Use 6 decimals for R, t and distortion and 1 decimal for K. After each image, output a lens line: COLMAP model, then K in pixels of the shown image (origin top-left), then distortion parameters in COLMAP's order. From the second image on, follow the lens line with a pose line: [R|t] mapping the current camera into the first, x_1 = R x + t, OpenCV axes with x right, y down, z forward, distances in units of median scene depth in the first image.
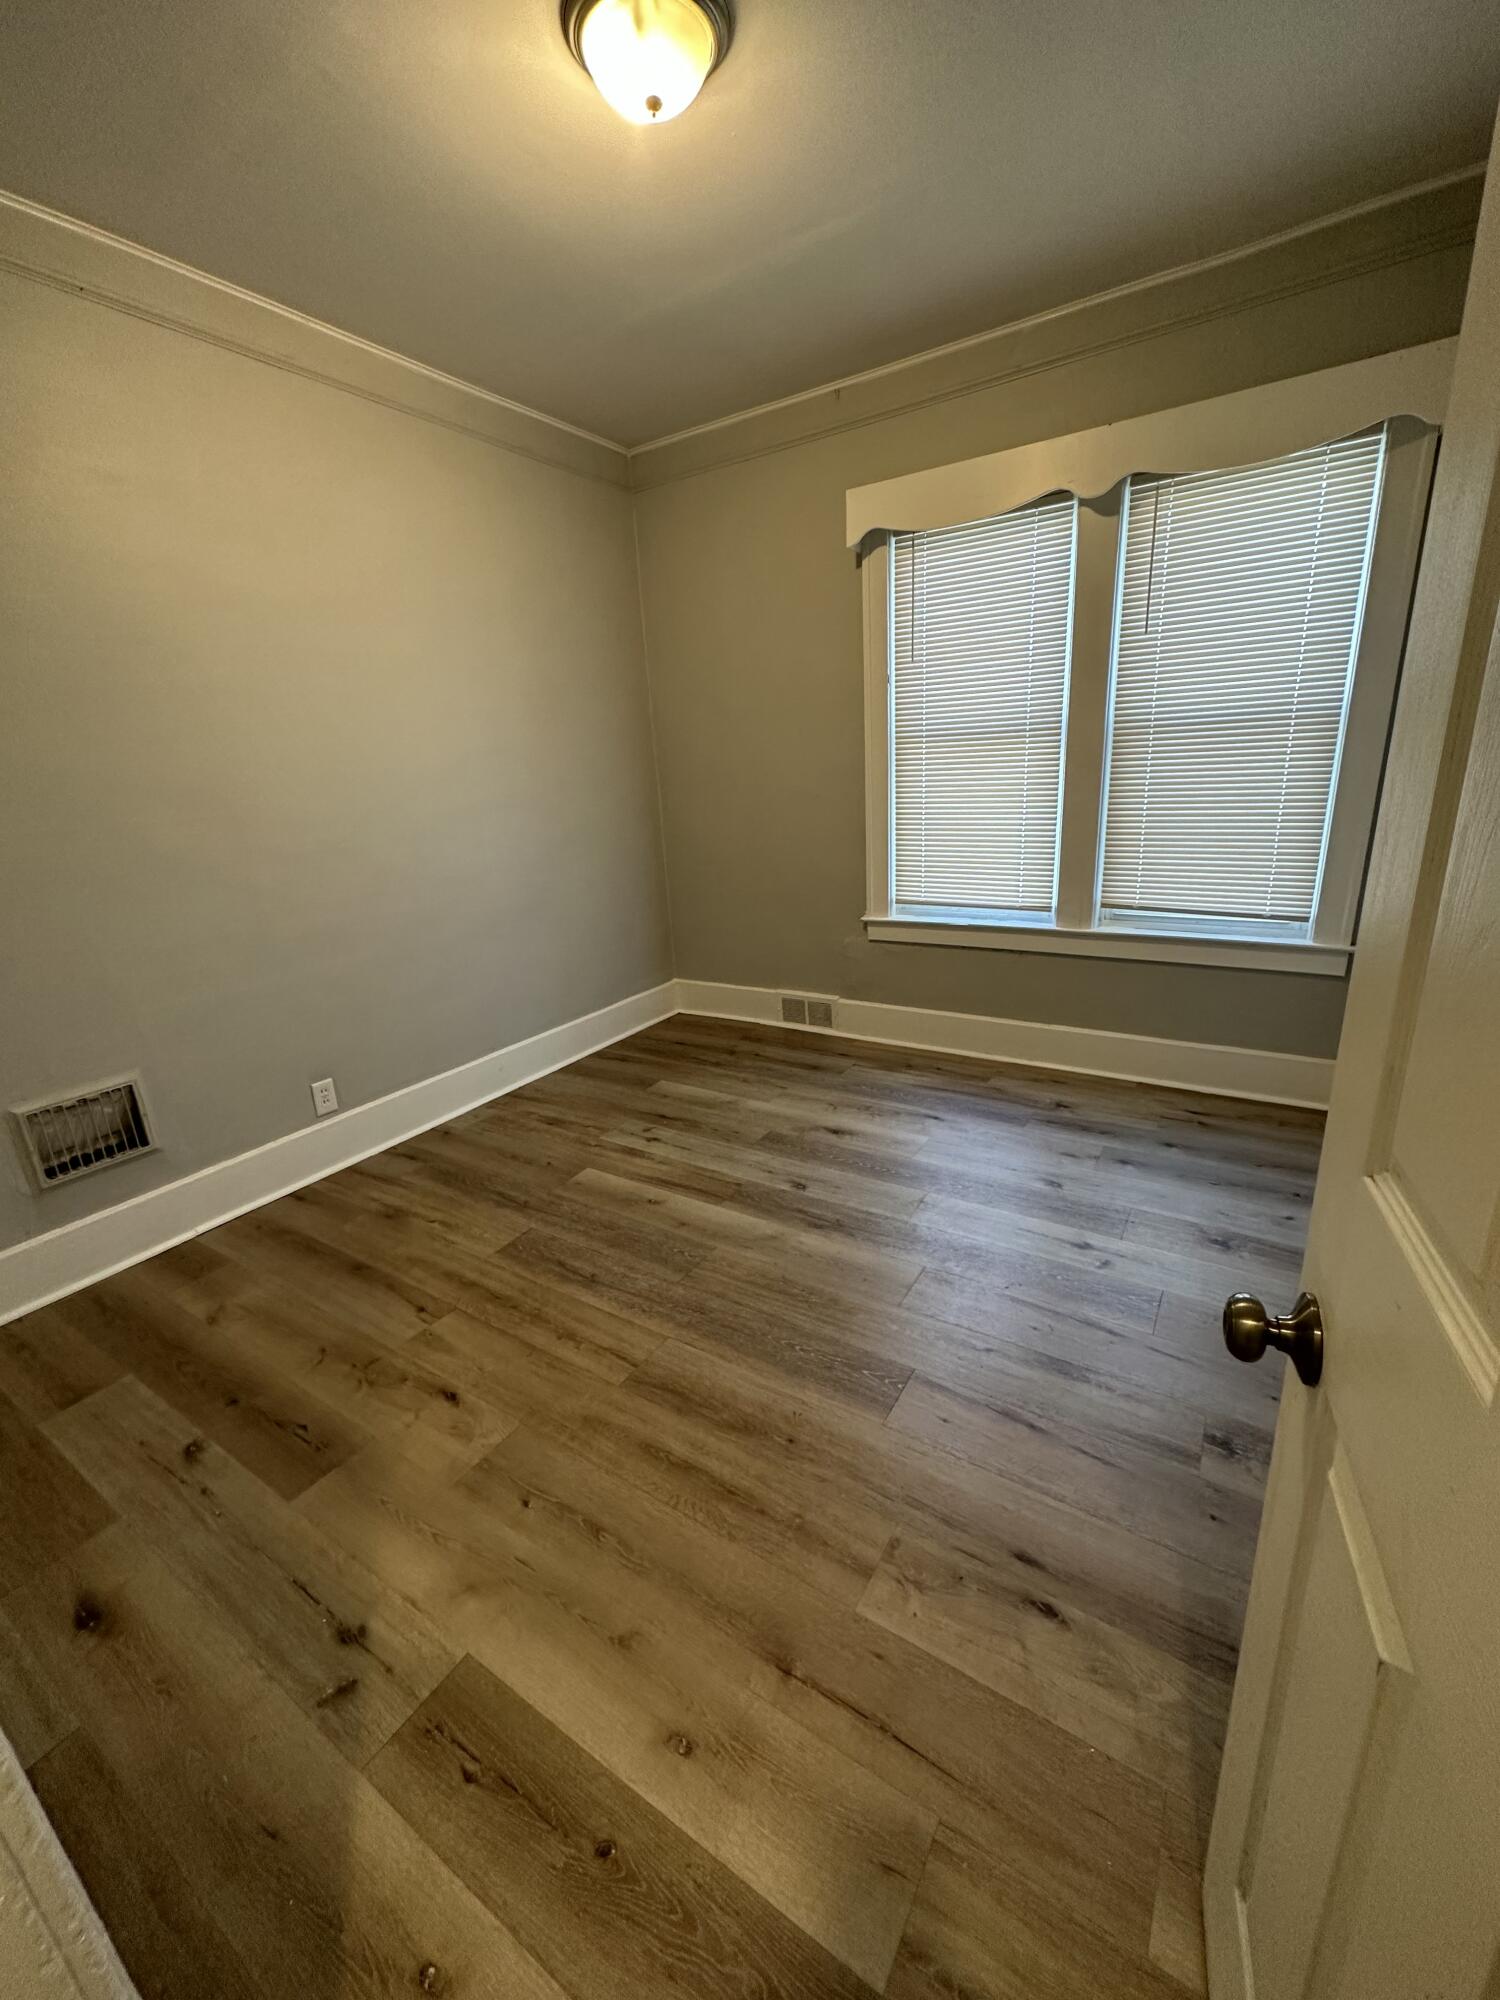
lens RADIAL K [[804.3, 0, 751.6], [0, 804.3, 999.9], [0, 0, 1]] dist [0.000220, -0.000325]
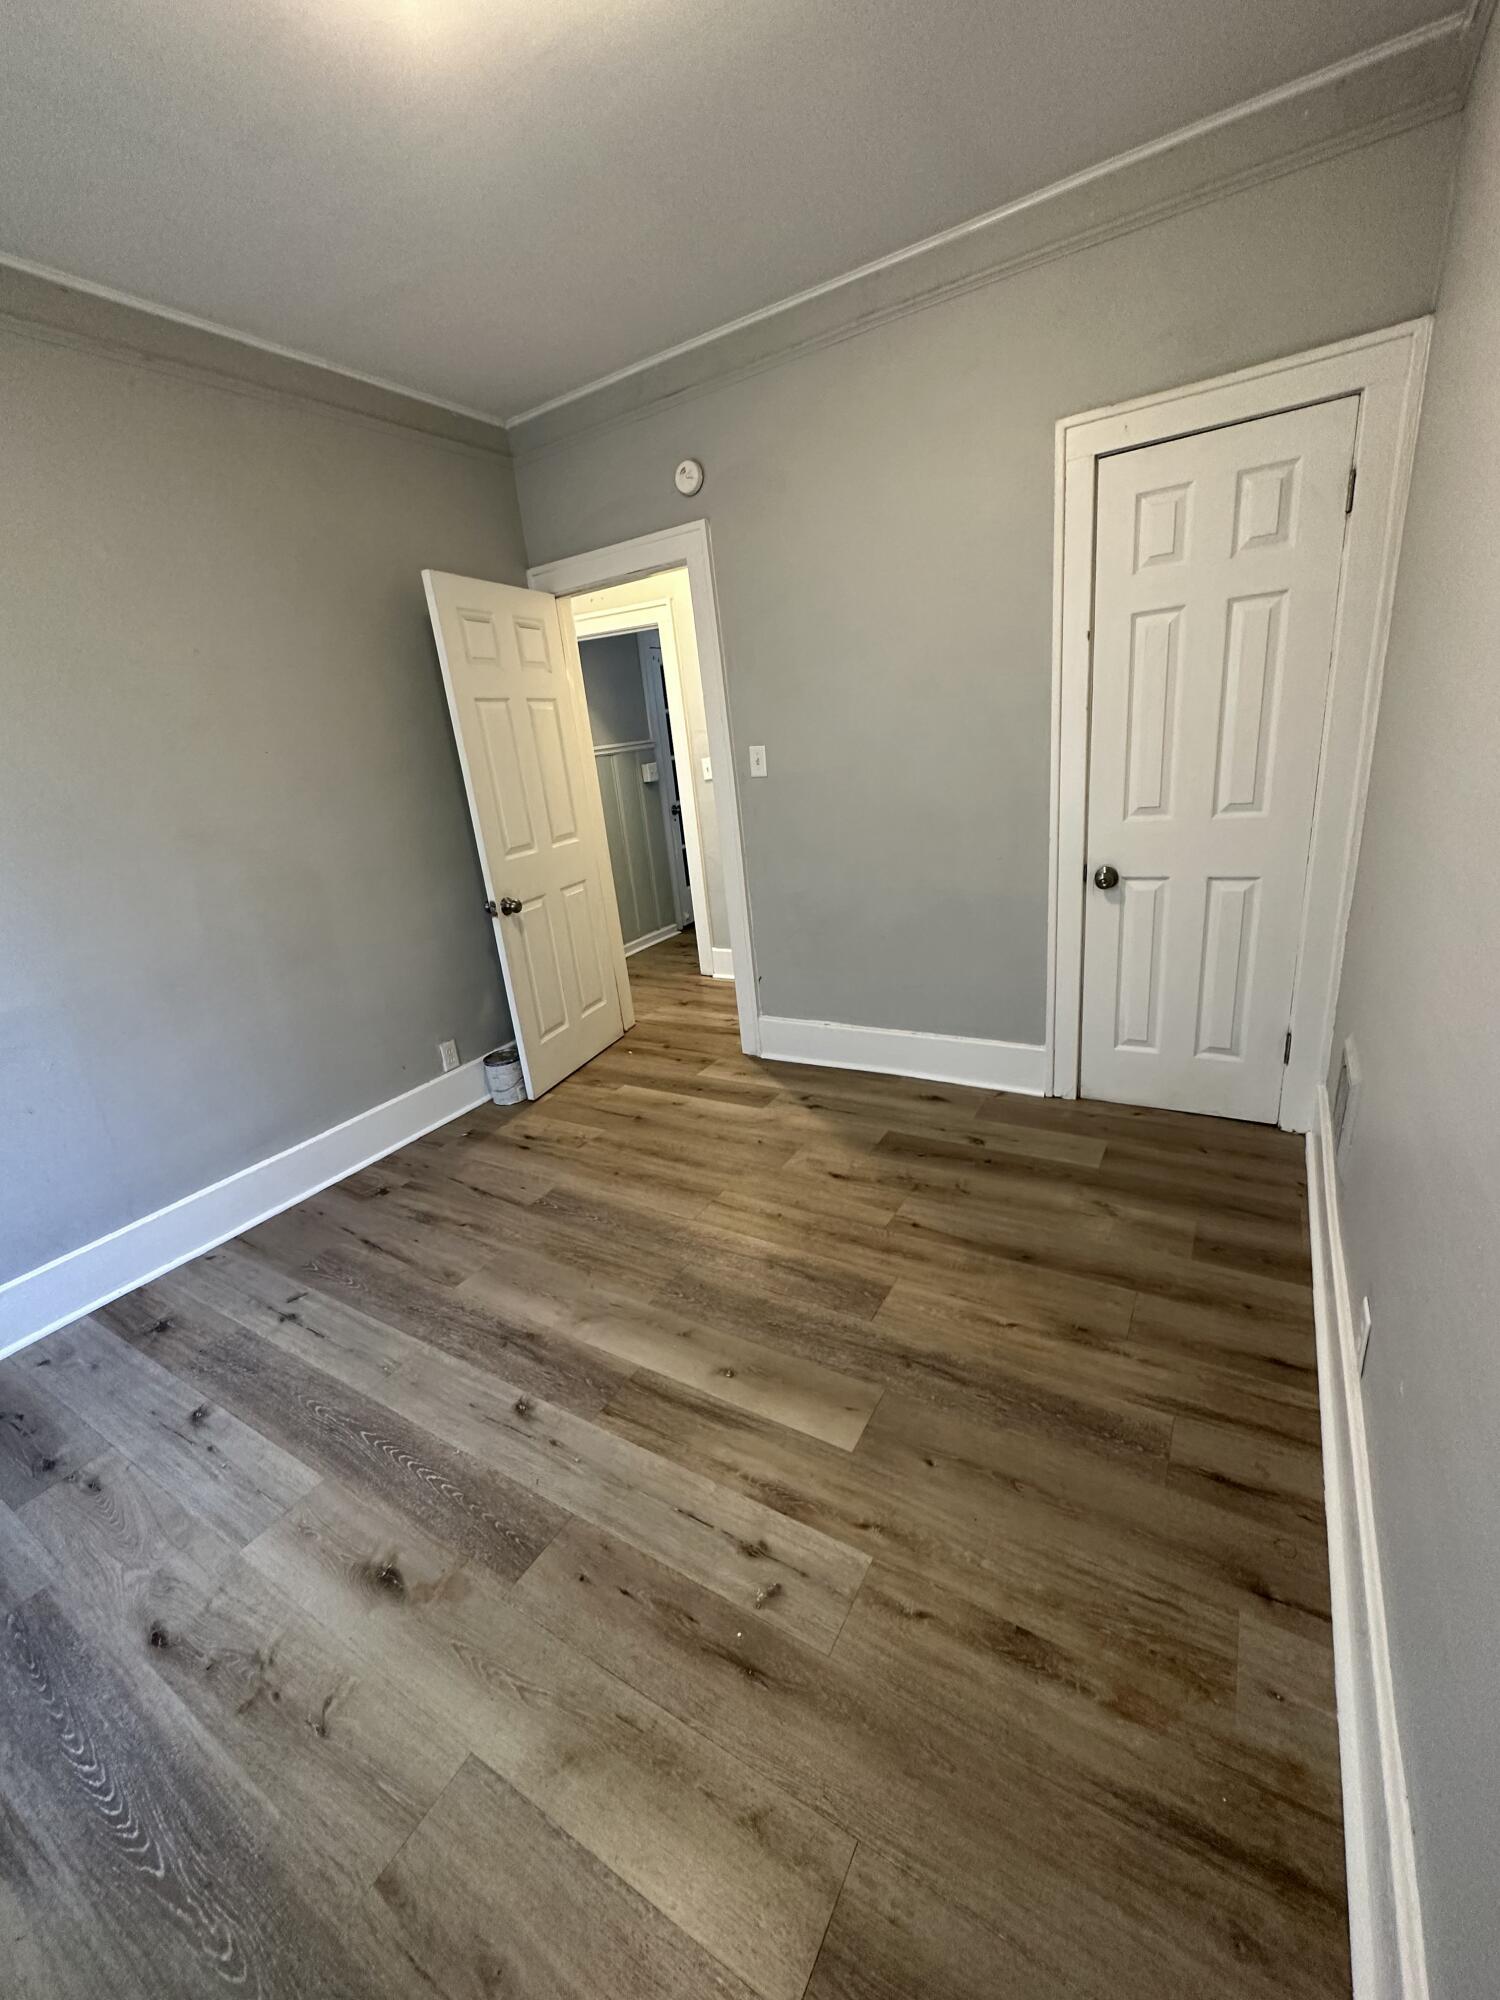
lens RADIAL K [[804.3, 0, 752.7], [0, 804.3, 1002.8], [0, 0, 1]] dist [0.000220, -0.000325]
pose [[-0.987818, 0.153587, 0.025037, -0.233582], [0.139978, 0.806700, 0.574144, -0.477602], [0.067984, 0.570655, -0.818371, 1.529048]]
